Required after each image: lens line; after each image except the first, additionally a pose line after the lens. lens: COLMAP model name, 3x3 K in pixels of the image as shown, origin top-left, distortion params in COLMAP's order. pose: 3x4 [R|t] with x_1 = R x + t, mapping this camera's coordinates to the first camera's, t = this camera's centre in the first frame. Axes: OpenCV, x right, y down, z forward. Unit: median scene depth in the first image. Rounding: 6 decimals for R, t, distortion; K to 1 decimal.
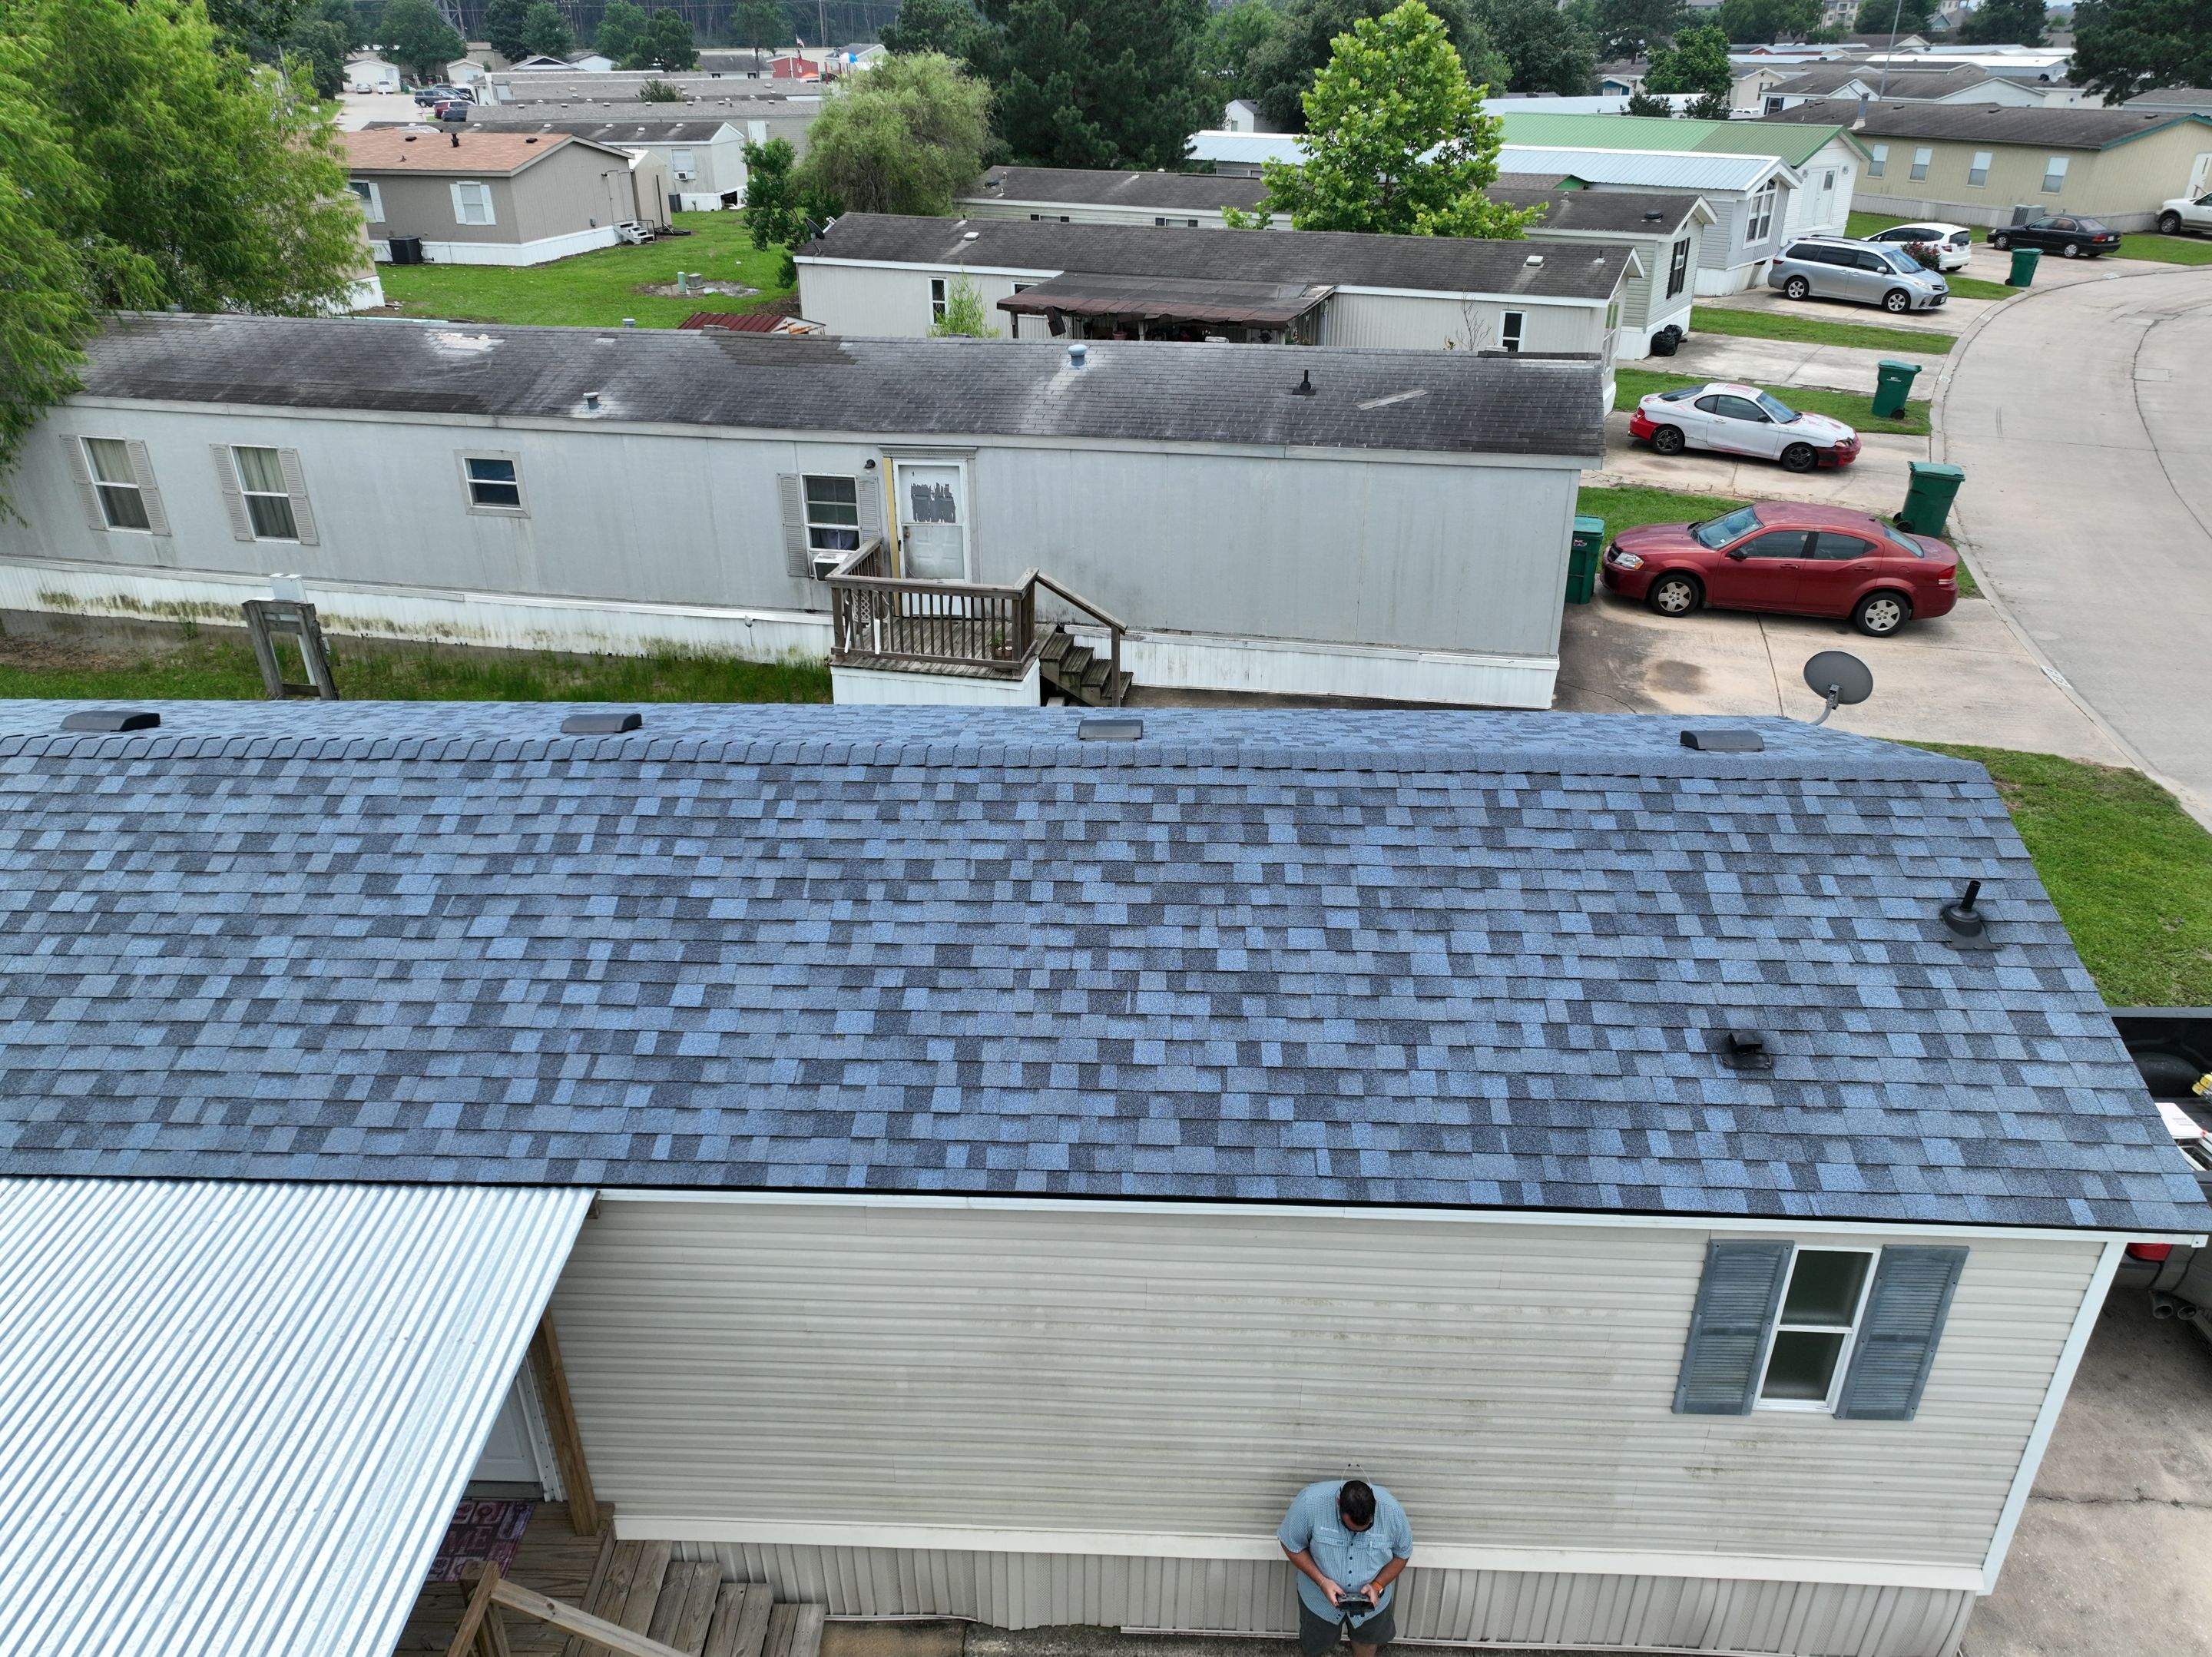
lens RADIAL K [[1555.8, 0, 1102.4], [0, 1555.8, 828.1], [0, 0, 1]] dist [-0.002828, 0.019257]
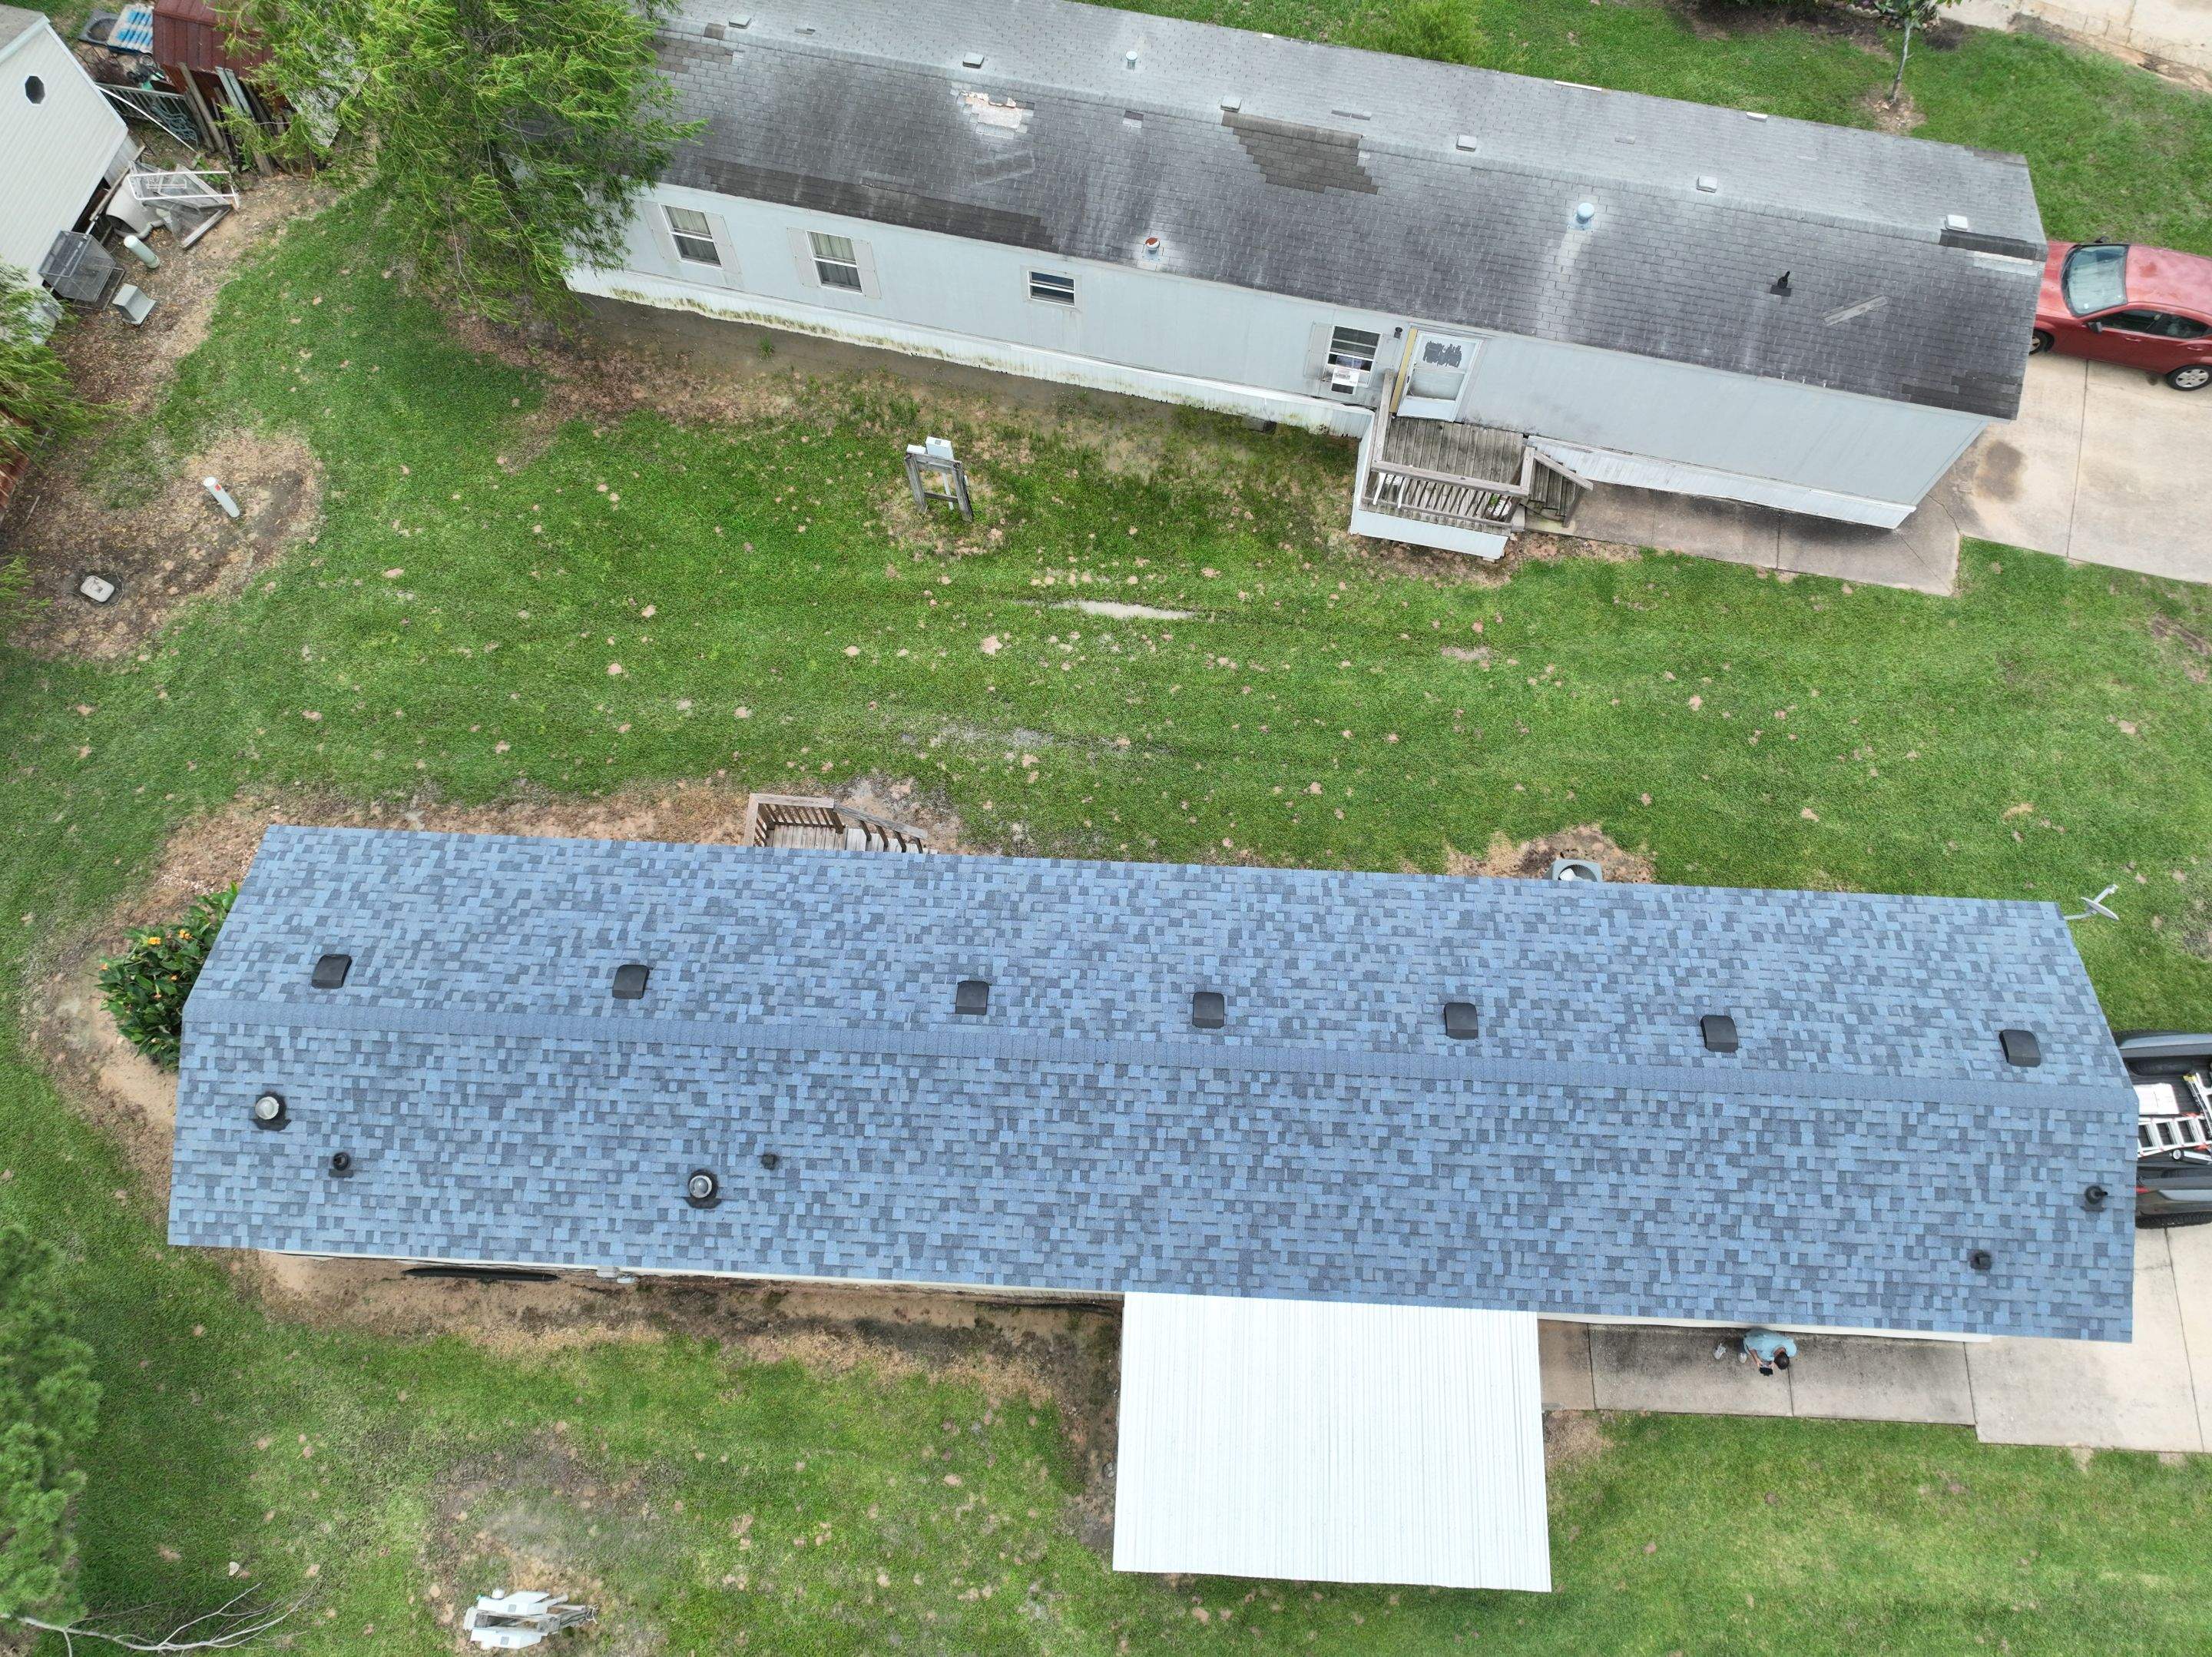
lens RADIAL K [[1555.8, 0, 1105.1], [0, 1555.8, 827.9], [0, 0, 1]] dist [-0.002828, 0.019257]
pose [[0.999991, 0.003885, 0.001603, -0.398114], [-0.003934, 0.731091, 0.682268, -0.817123], [0.001478, -0.682268, 0.731100, -0.146921]]
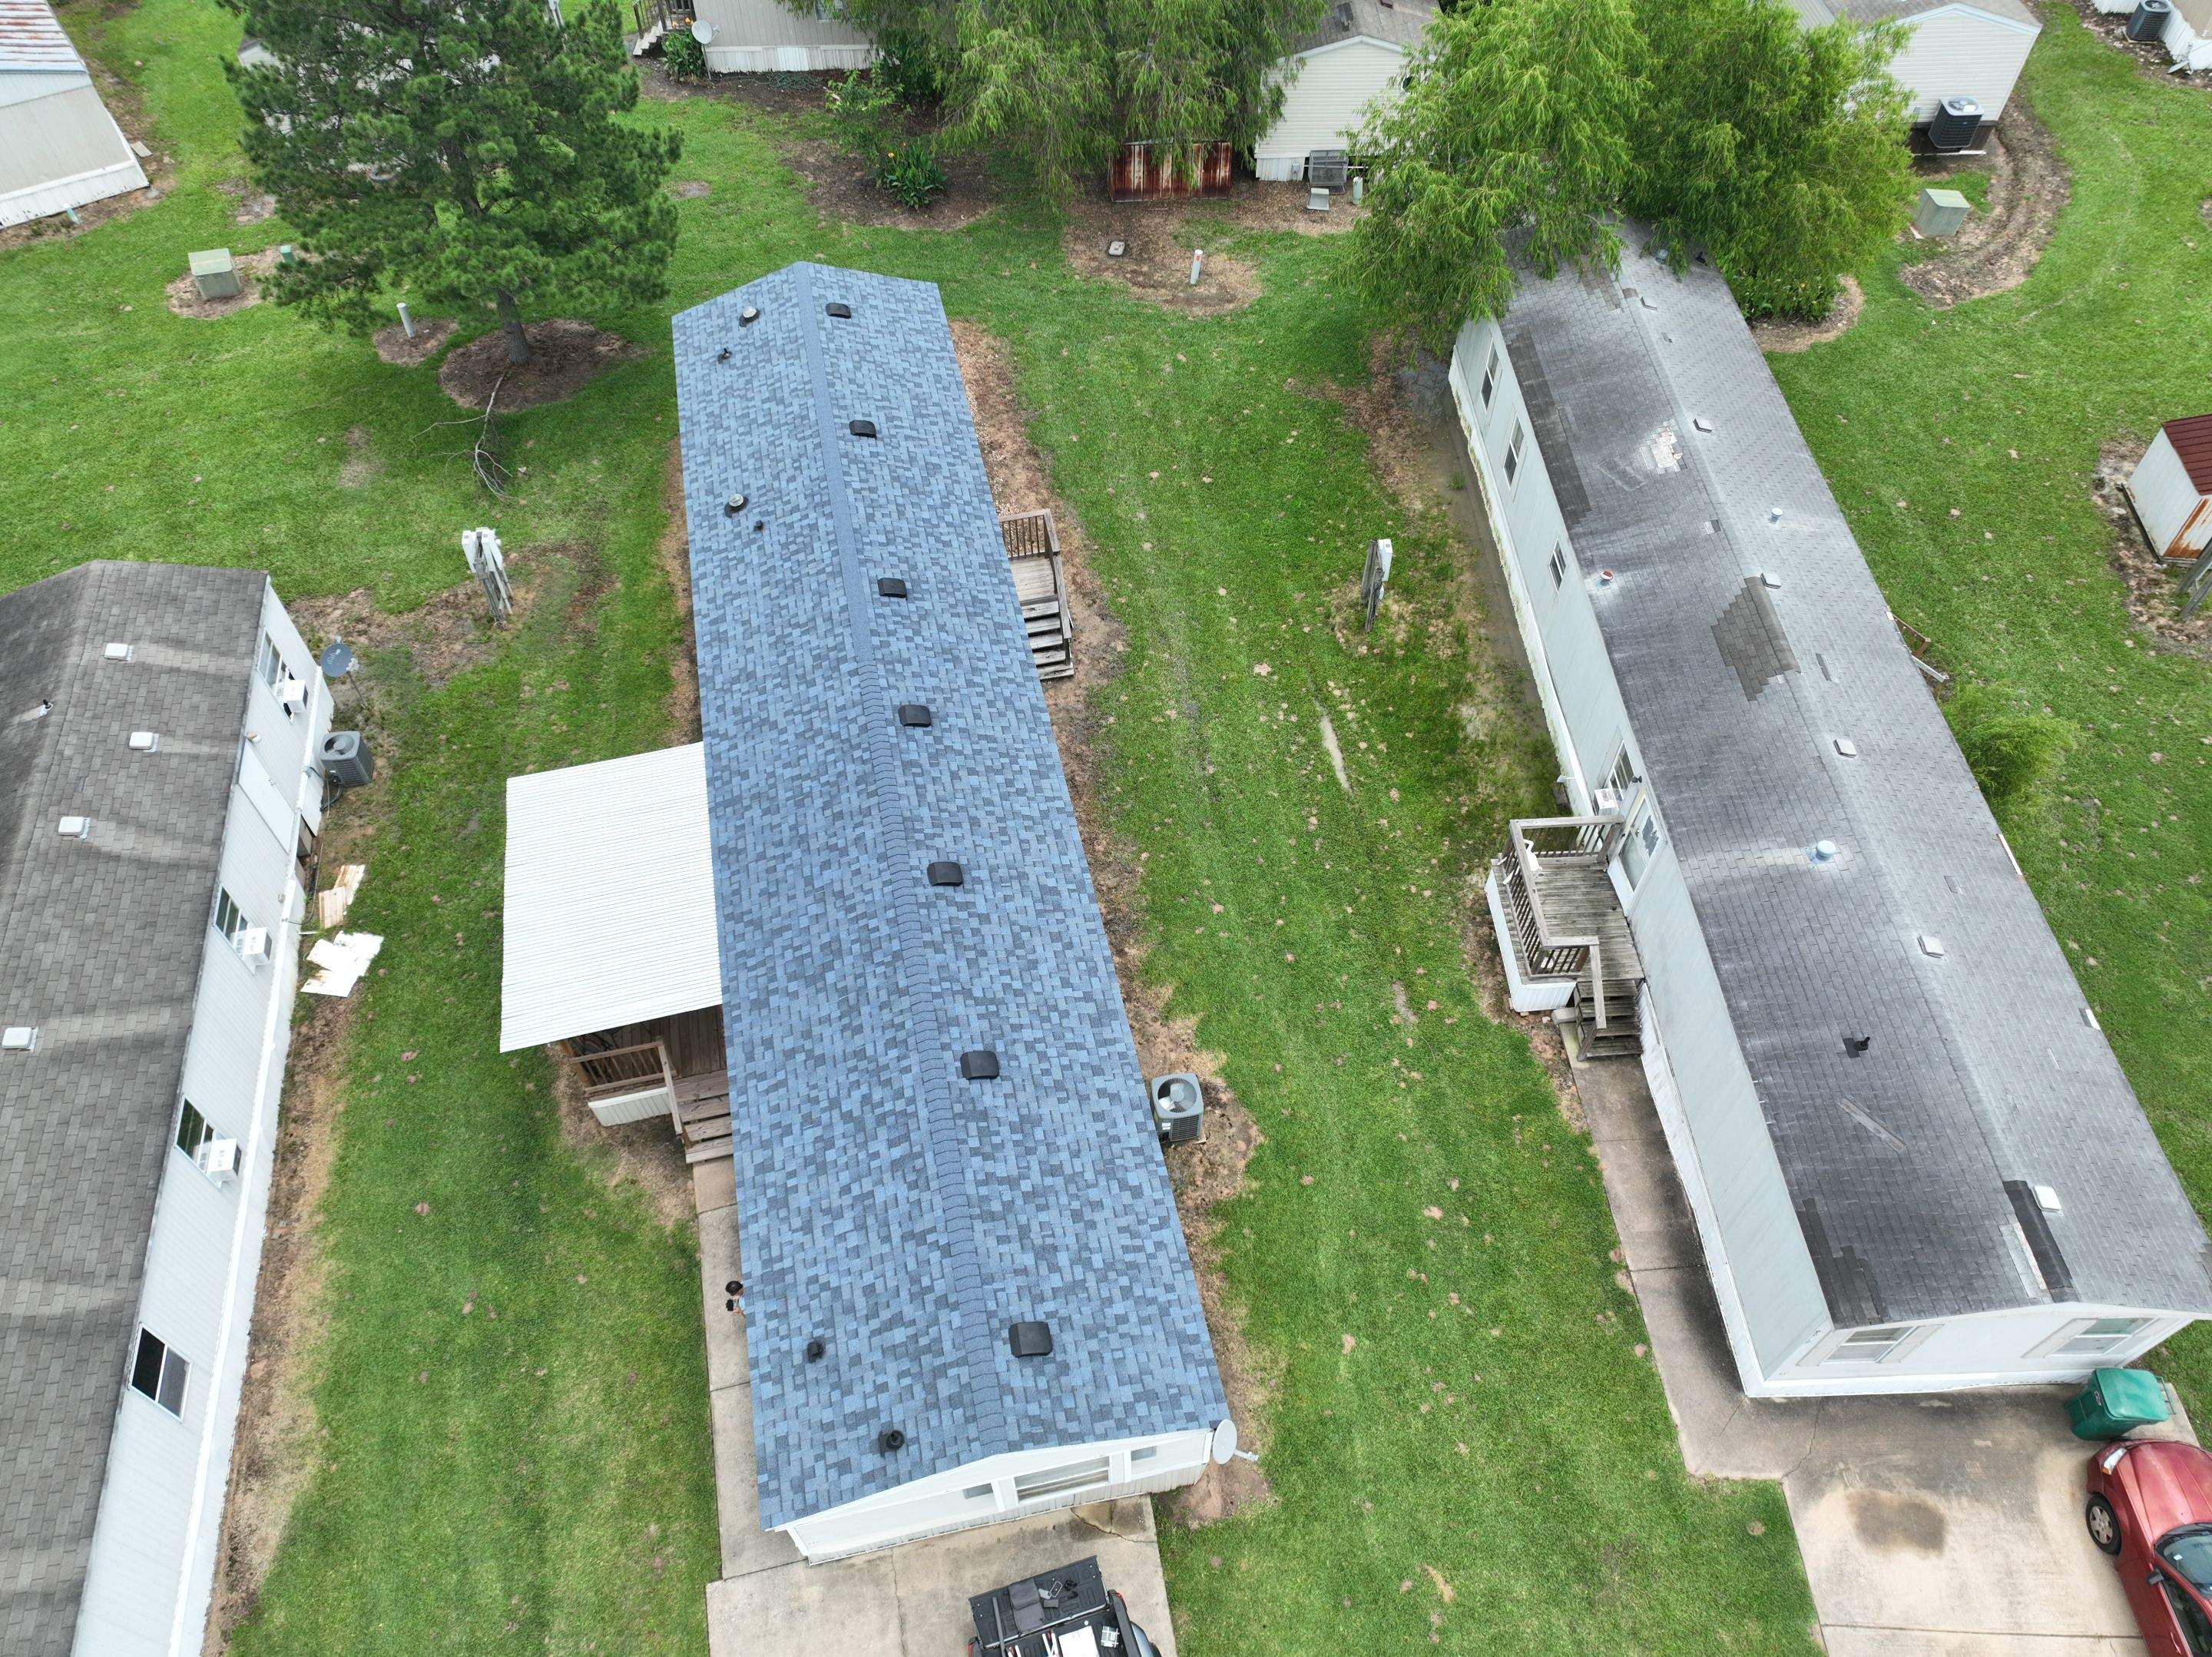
lens RADIAL K [[1555.8, 0, 1101.2], [0, 1555.8, 824.3], [0, 0, 1]] dist [-0.002828, 0.019257]
pose [[0.251689, 0.766578, -0.590772, 0.529136], [-0.441905, 0.634102, 0.634535, -0.853056], [0.861030, 0.101359, 0.498351, 0.023246]]
